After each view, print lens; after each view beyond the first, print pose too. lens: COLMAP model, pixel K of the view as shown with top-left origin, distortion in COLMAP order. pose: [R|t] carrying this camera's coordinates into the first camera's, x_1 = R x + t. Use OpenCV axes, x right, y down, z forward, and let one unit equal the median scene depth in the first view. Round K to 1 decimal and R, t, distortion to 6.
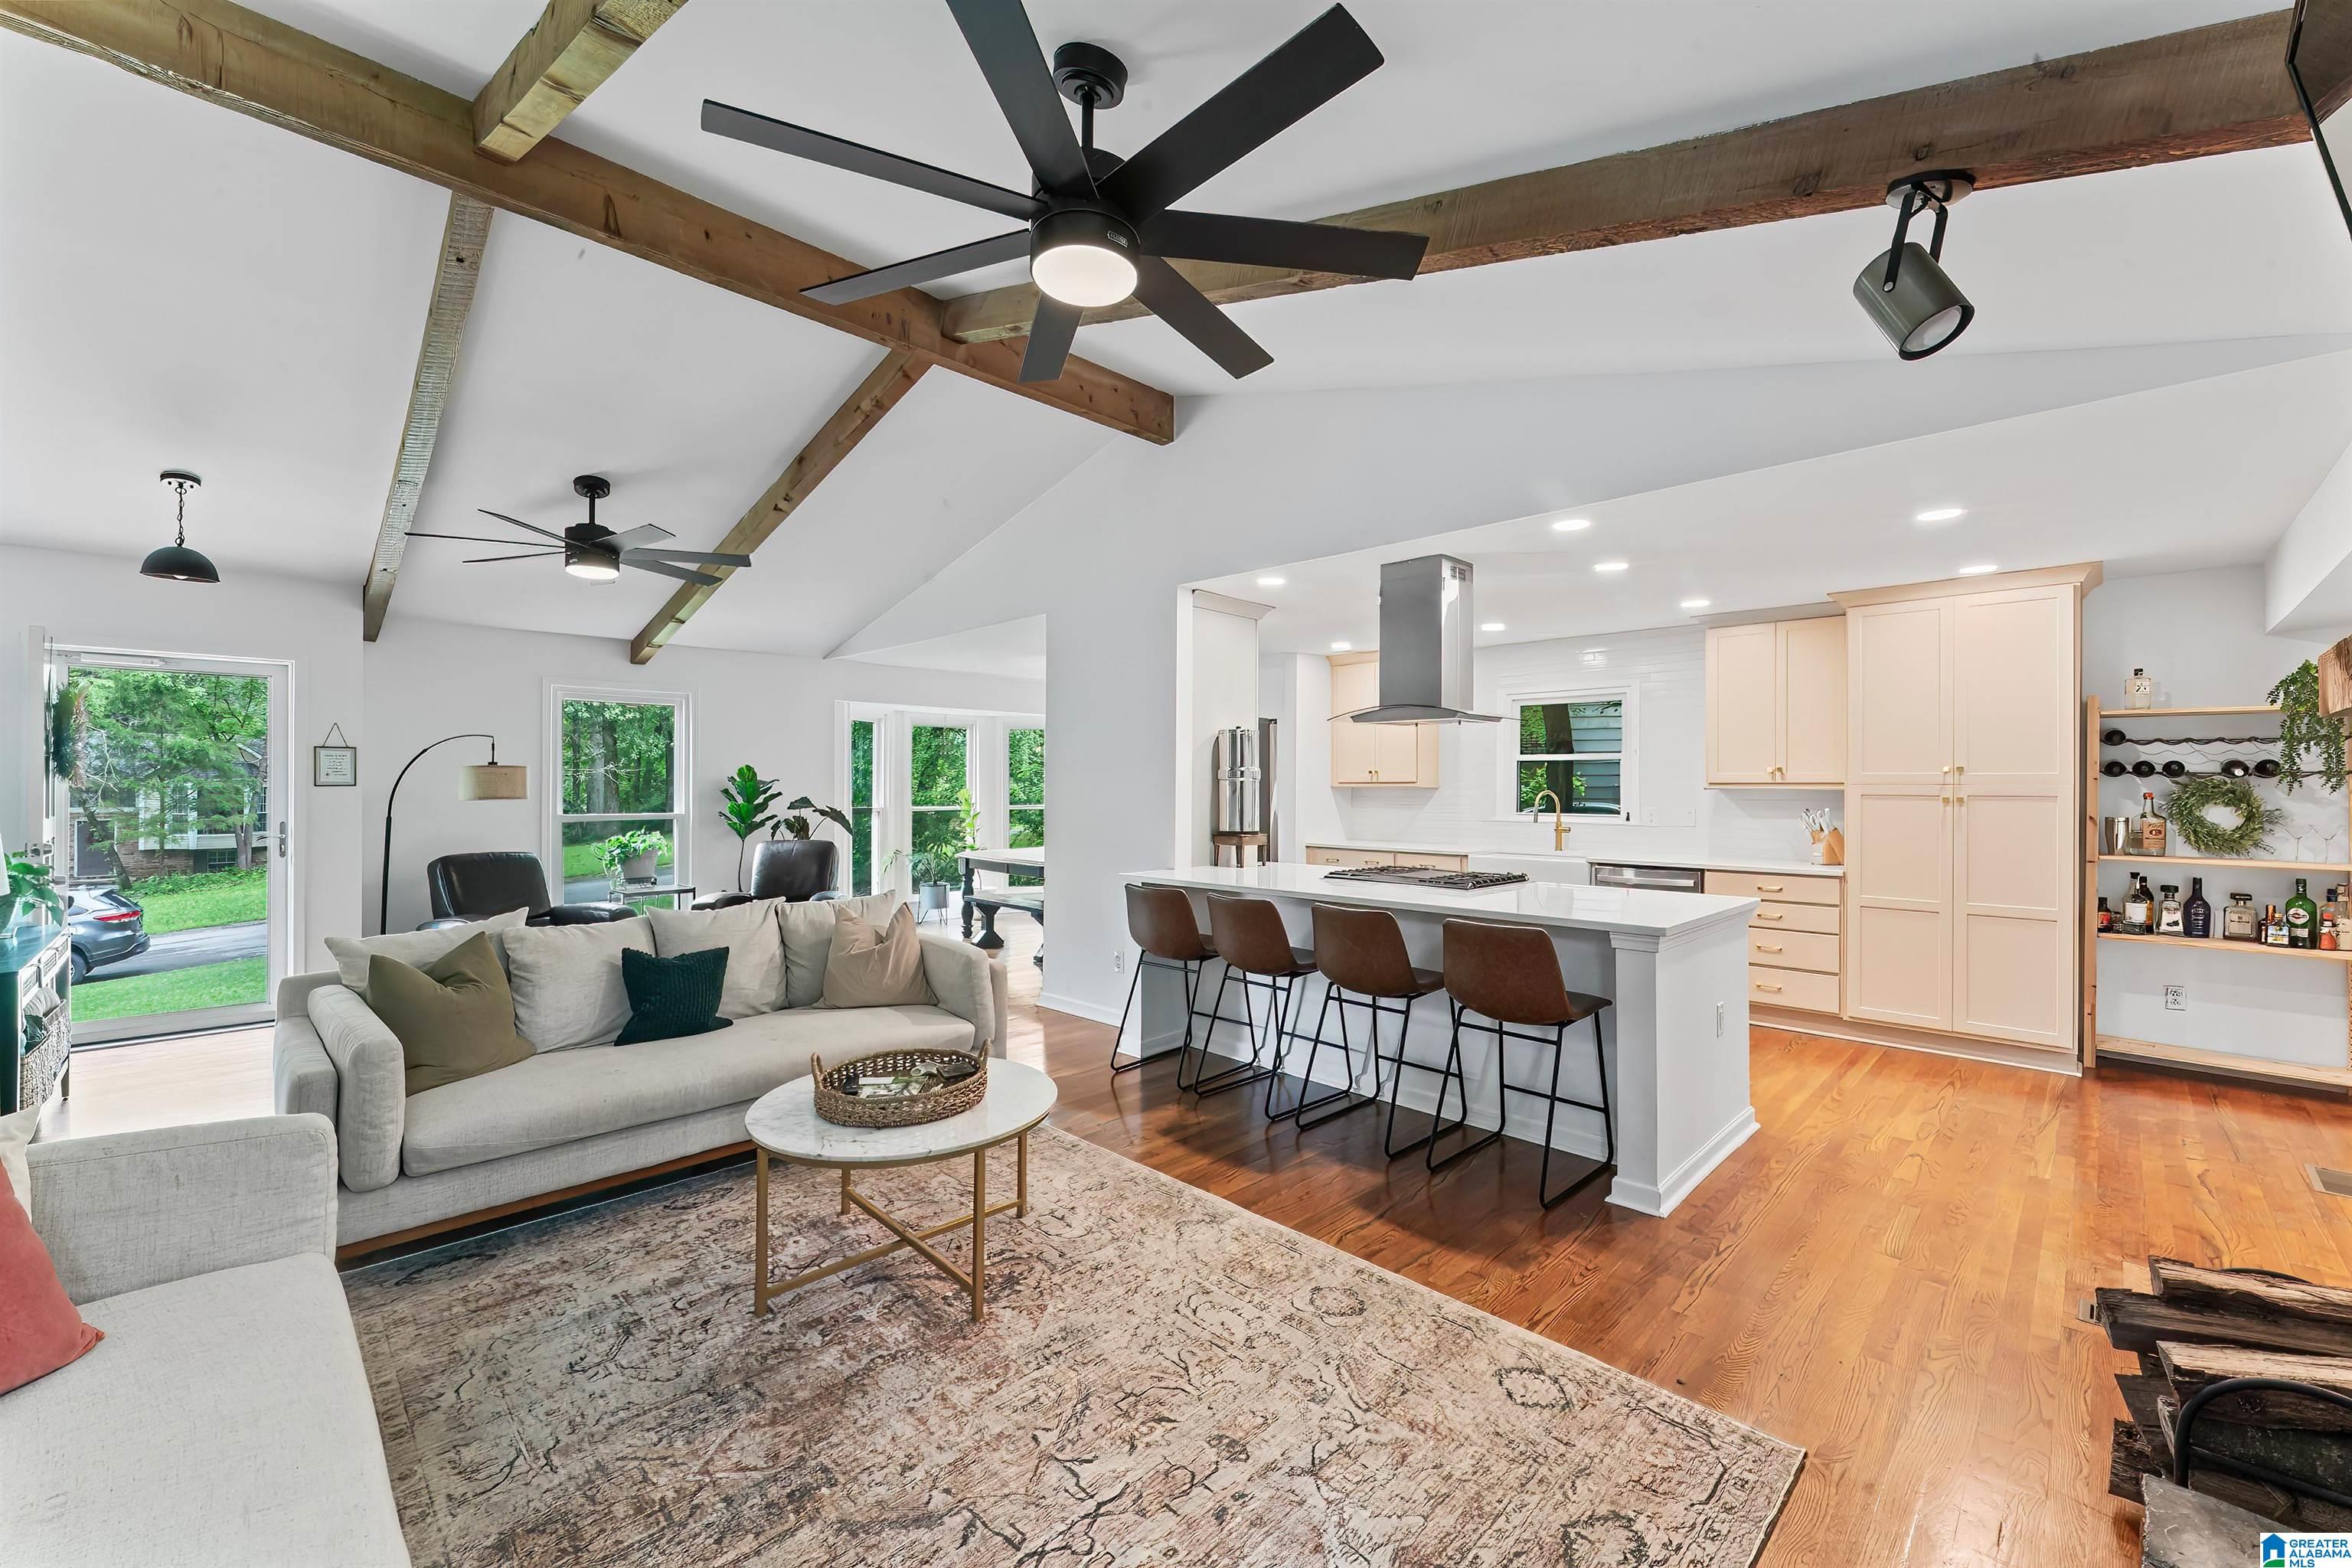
lens RADIAL K [[938.3, 0, 1191.1], [0, 938.3, 791.7], [0, 0, 1]] dist [0.000197, 0.000677]
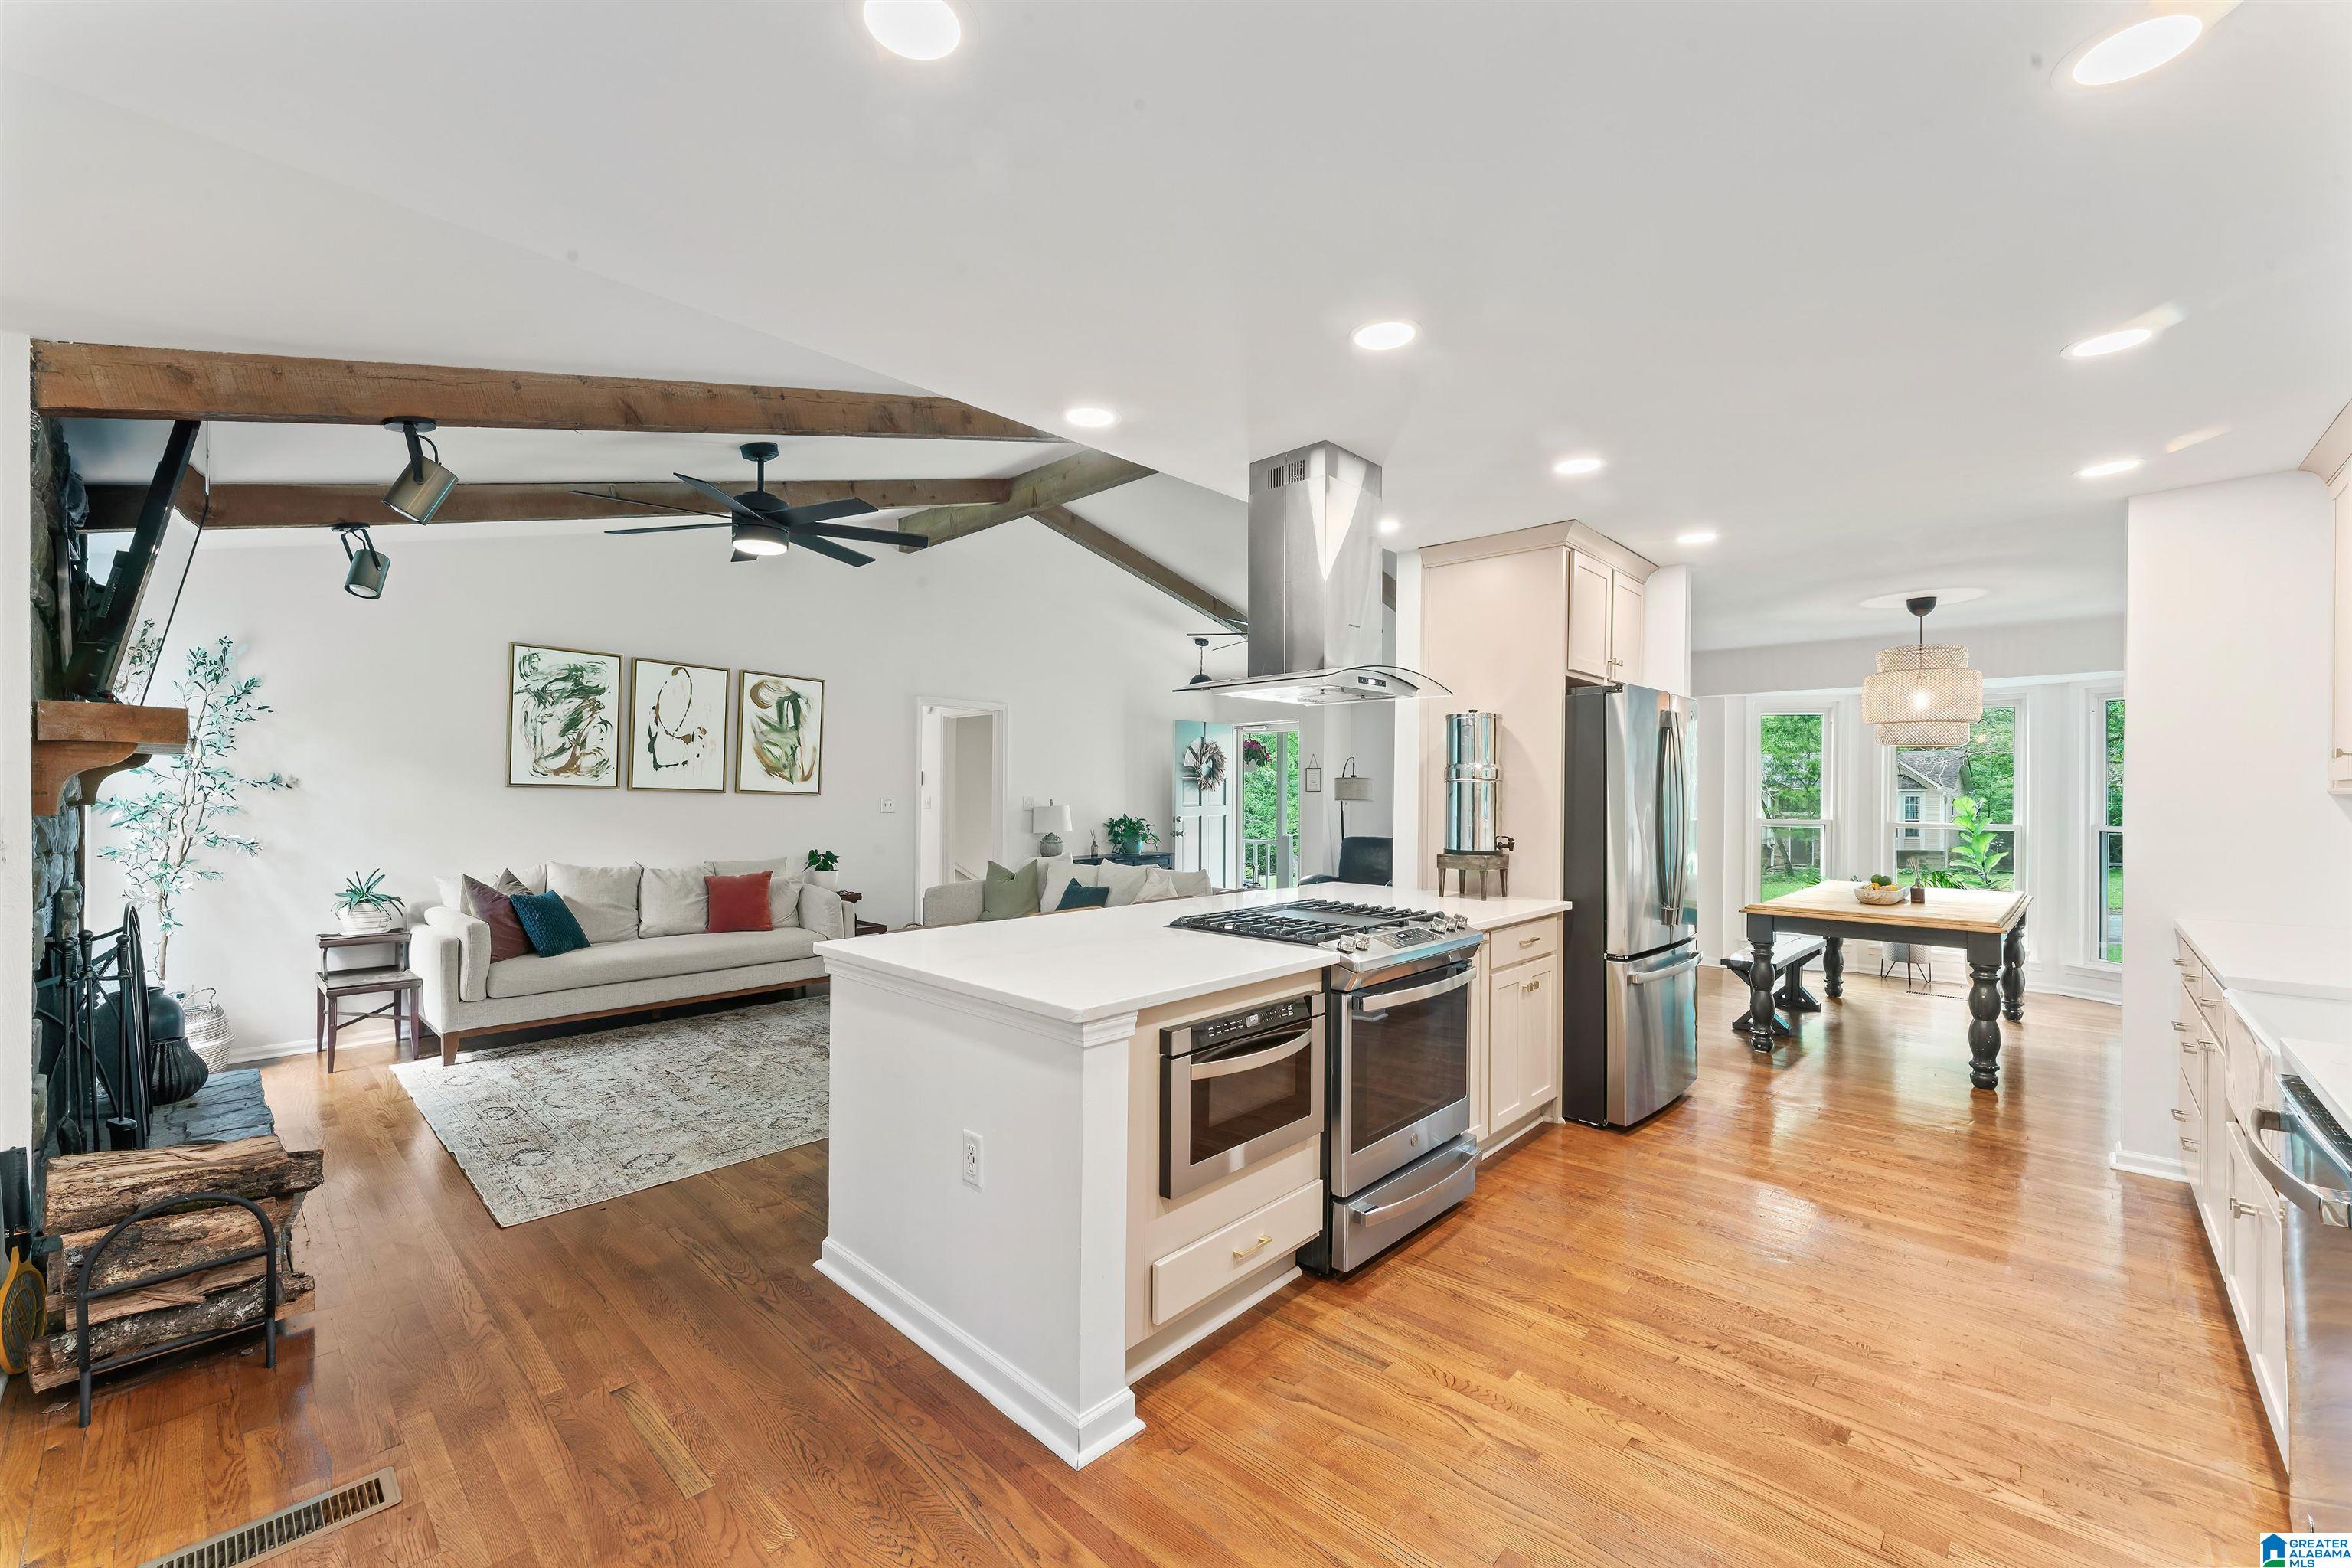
lens RADIAL K [[938.3, 0, 1166.6], [0, 938.3, 795.8], [0, 0, 1]] dist [0.000197, 0.000677]
pose [[0.010089, 0.002694, -0.999945, 0.990567], [-0.009018, 0.999956, 0.002603, -0.000880], [0.999908, 0.008991, 0.010113, 0.933940]]
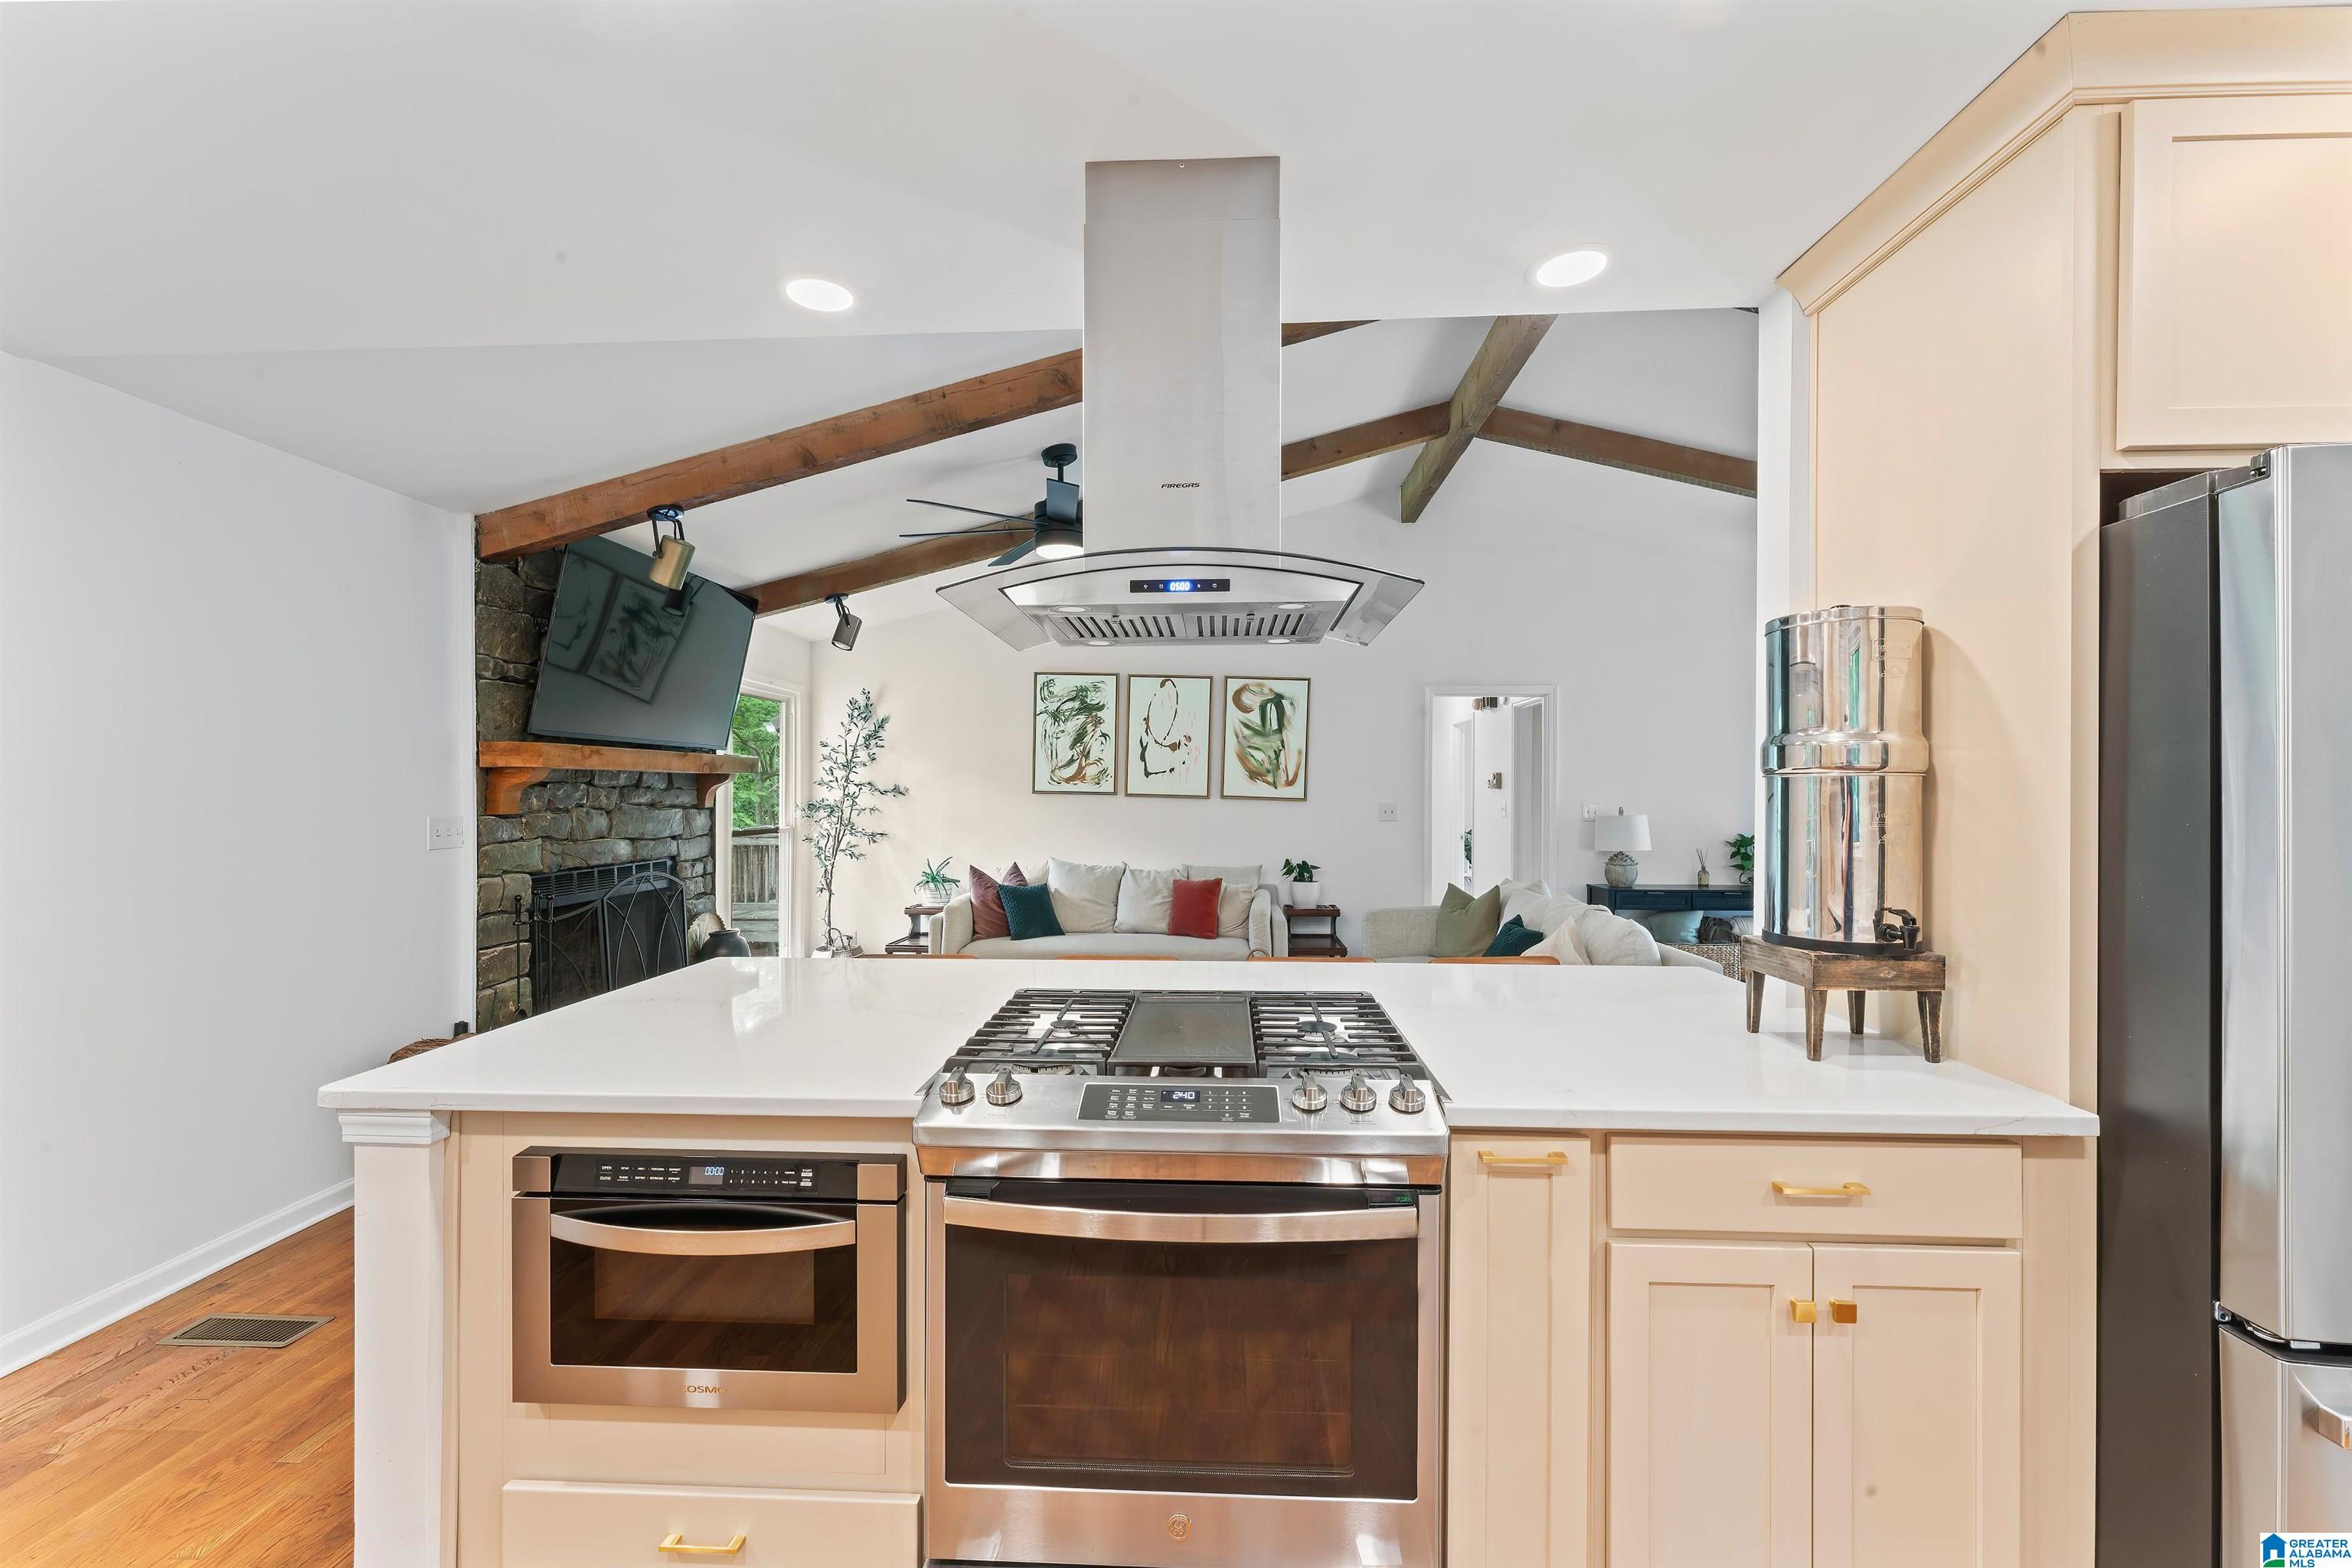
lens RADIAL K [[938.3, 0, 1180.0], [0, 938.3, 804.2], [0, 0, 1]] dist [0.000197, 0.000677]
pose [[-0.746615, 0.005575, -0.665233, 0.536296], [-0.005082, 0.999888, 0.014083, -0.007149], [0.665237, 0.013895, -0.746503, 1.356694]]
